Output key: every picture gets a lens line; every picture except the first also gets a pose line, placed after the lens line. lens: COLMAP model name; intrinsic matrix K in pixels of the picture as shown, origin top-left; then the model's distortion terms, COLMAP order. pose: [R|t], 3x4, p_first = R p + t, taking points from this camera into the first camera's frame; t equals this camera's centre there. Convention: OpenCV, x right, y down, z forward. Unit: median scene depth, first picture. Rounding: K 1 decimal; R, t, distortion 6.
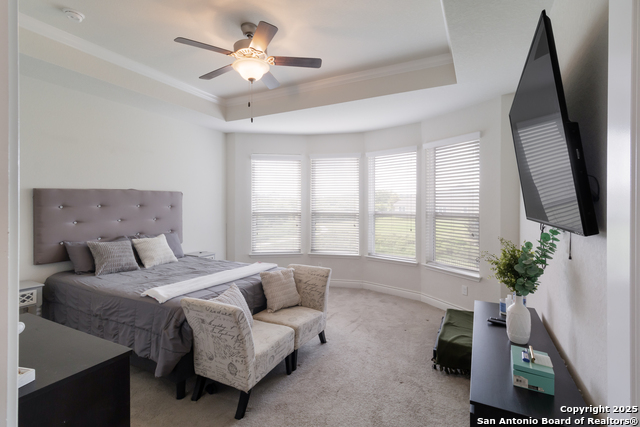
lens RADIAL K [[296.8, 0, 321.5], [0, 296.8, 203.8], [0, 0, 1]] dist [0.001342, 0.000229]
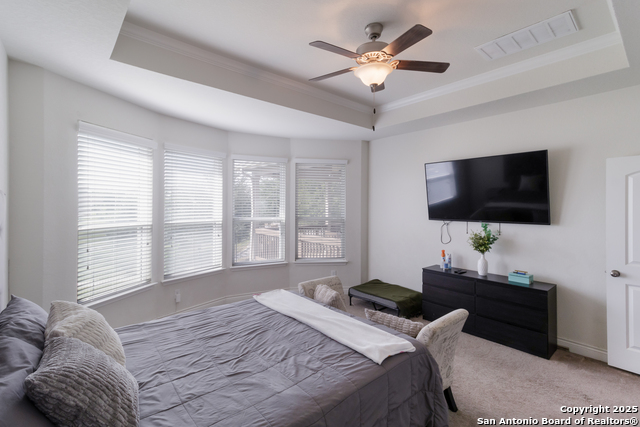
lens RADIAL K [[296.8, 0, 321.5], [0, 296.8, 203.8], [0, 0, 1]] dist [0.001342, 0.000229]
pose [[0.365675, -0.001254, 0.930742, -0.576380], [-0.003918, 0.999988, 0.002887, -0.023393], [-0.930734, -0.004702, 0.365666, 0.399894]]
